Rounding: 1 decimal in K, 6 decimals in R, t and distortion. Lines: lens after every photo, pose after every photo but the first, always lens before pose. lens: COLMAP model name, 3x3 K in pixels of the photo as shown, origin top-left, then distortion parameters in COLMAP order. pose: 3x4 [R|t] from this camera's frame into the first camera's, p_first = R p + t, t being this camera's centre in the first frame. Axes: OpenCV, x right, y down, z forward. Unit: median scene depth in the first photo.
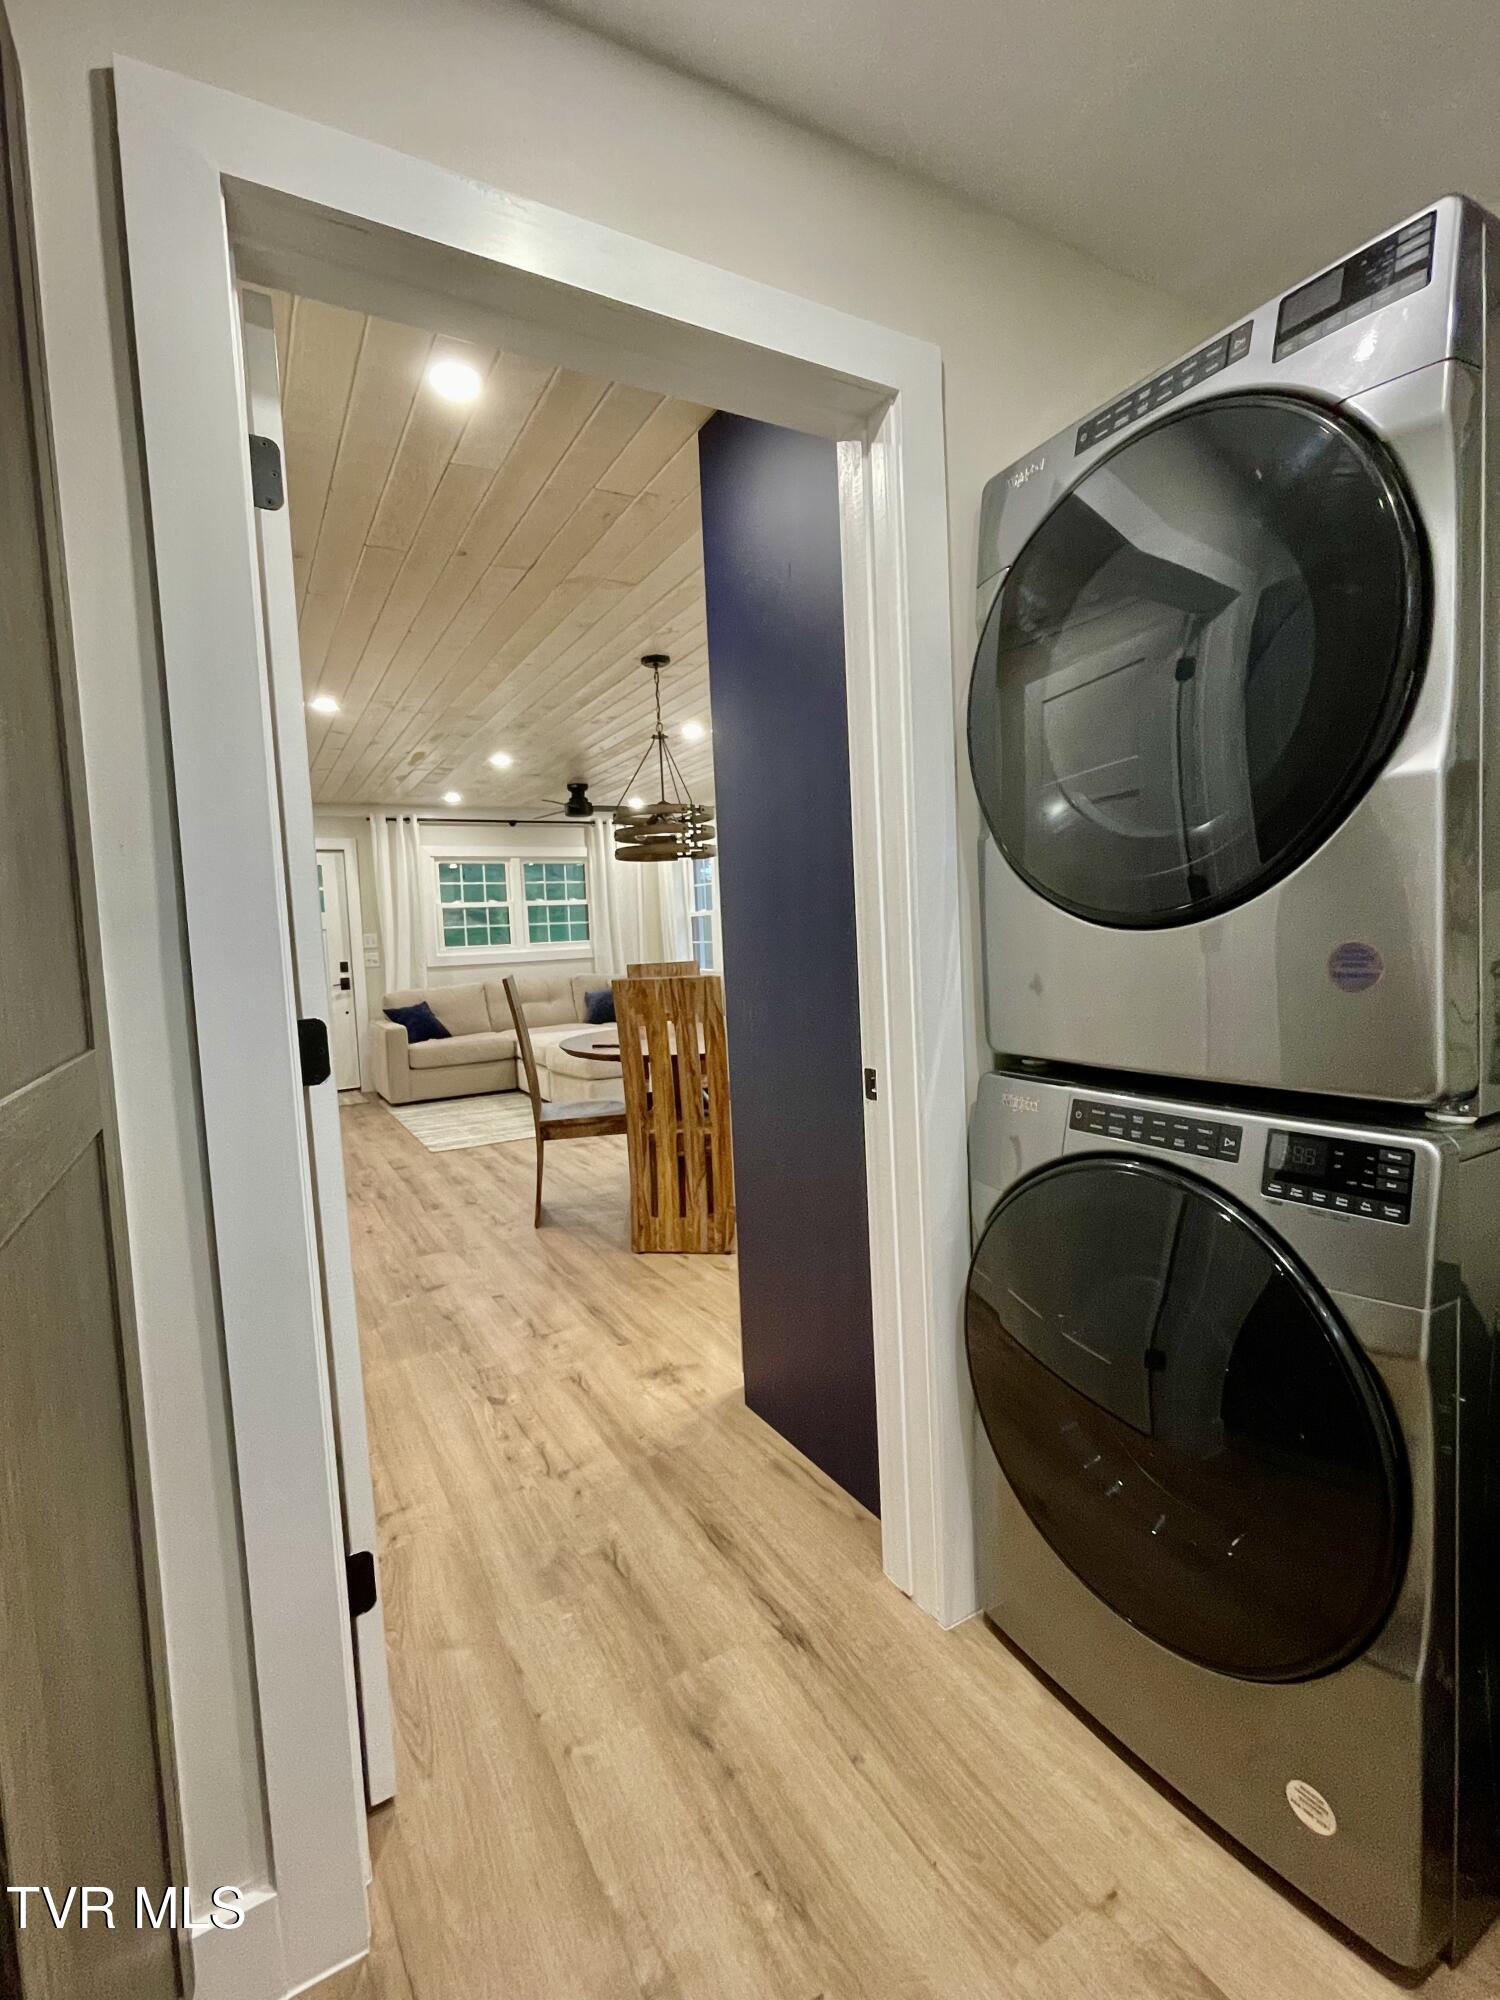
lens RADIAL K [[902.4, 0, 744.6], [0, 902.4, 994.5], [0, 0, 1]] dist [-0.001693, -0.000078]
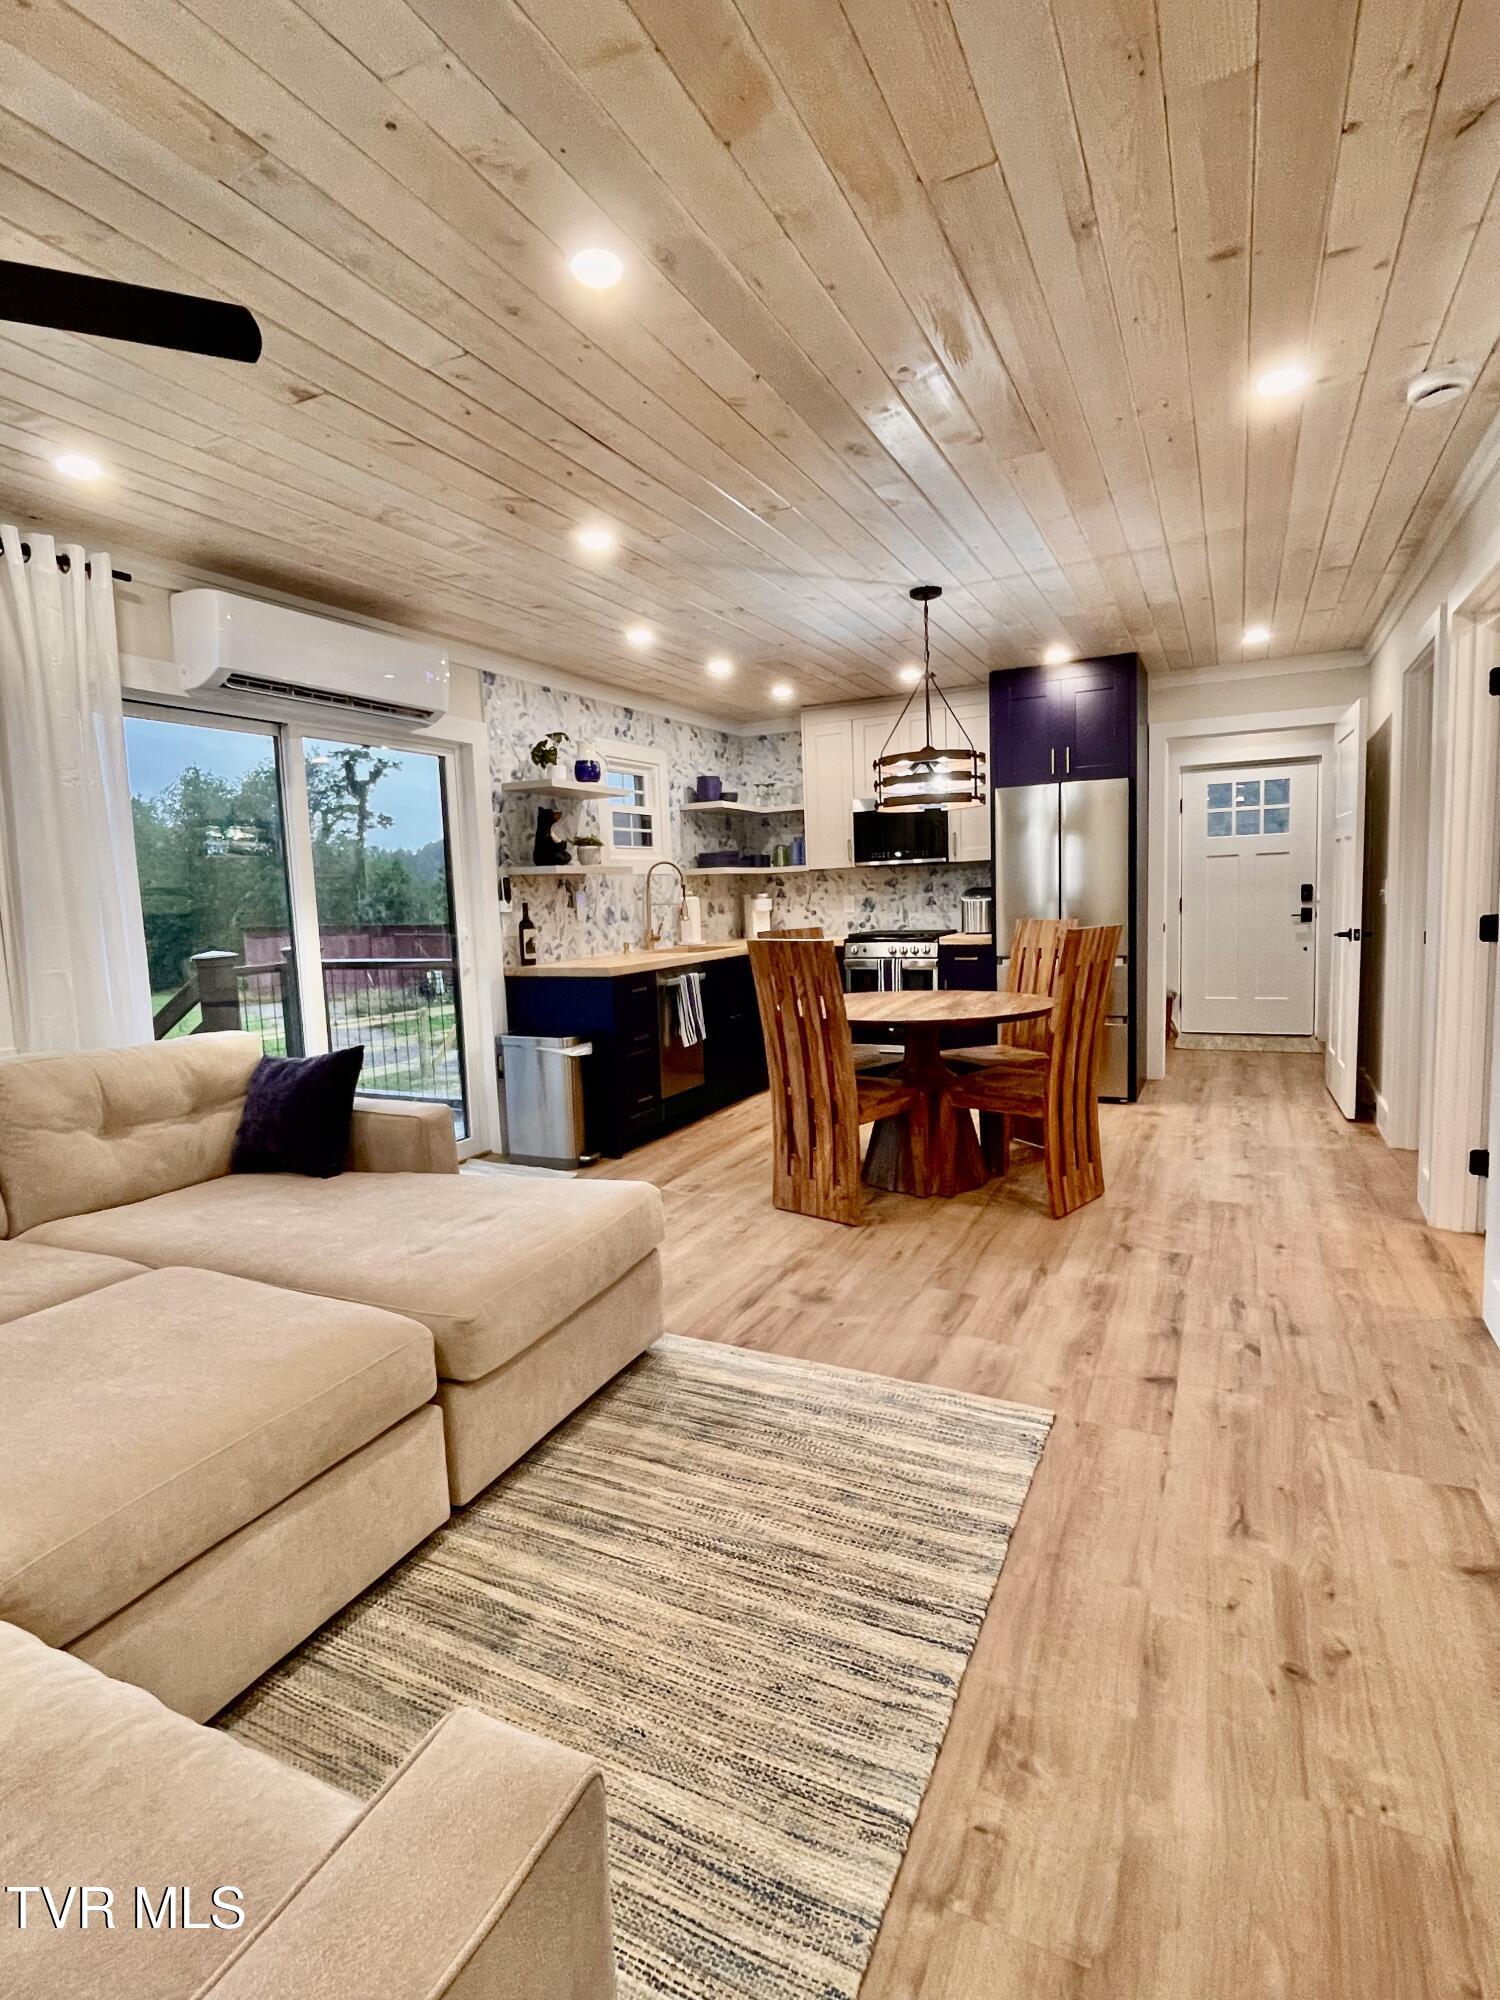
lens RADIAL K [[984.3, 0, 746.6], [0, 984.3, 997.0], [0, 0, 1]] dist [-0.002106, -0.000061]
pose [[-0.553769, -0.023136, 0.832349, -0.444965], [0.120663, 0.986833, 0.107708, -0.049604], [-0.823882, 0.160079, -0.543685, 0.932137]]
